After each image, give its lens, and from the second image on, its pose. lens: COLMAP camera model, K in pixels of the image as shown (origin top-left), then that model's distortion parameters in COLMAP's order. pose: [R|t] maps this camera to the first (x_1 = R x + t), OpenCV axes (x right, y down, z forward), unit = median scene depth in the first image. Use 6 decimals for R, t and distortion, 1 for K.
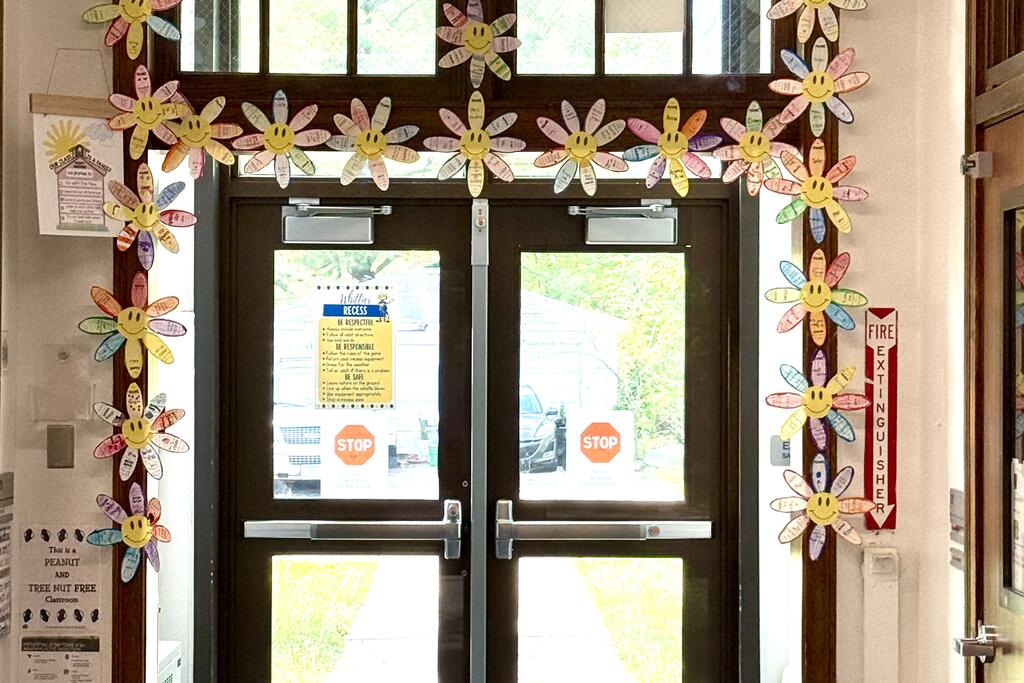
lens RADIAL K [[1830.8, 0, 512.0], [0, 1830.8, 341.5], [0, 0, 1]] dist [0.000927, 0.000207]
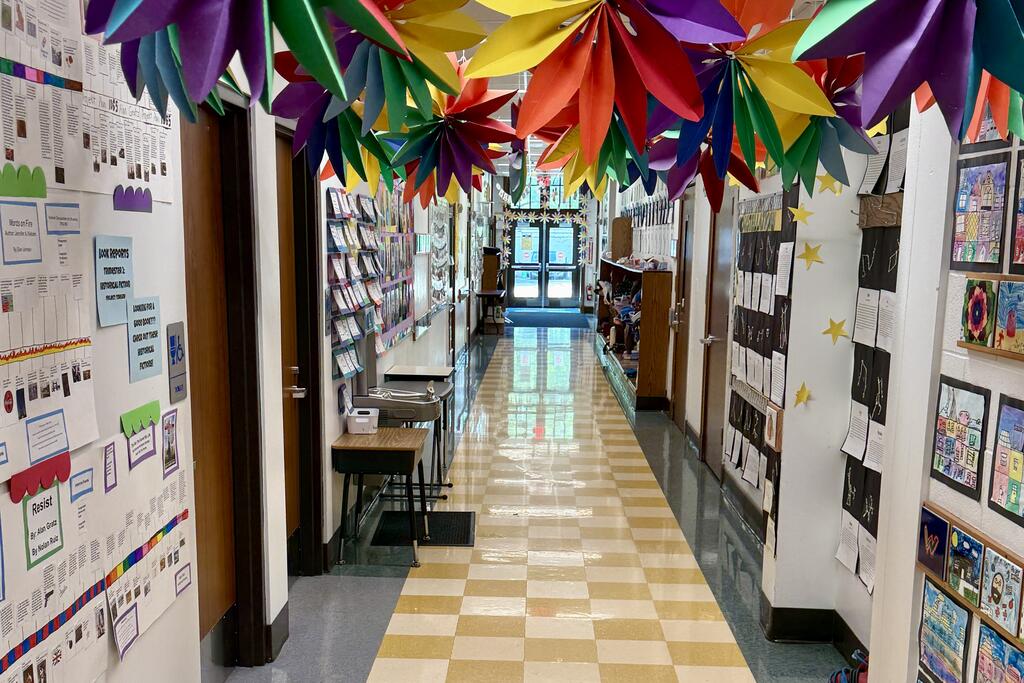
lens RADIAL K [[770.8, 0, 512.0], [0, 770.8, 341.5], [0, 0, 1]] dist [0.000486, -0.000006]
pose [[0.998766, 0.014575, -0.047473, 0.005999], [-0.008404, 0.991778, 0.127693, 0.008392], [0.048944, -0.127136, 0.990677, -2.211174]]
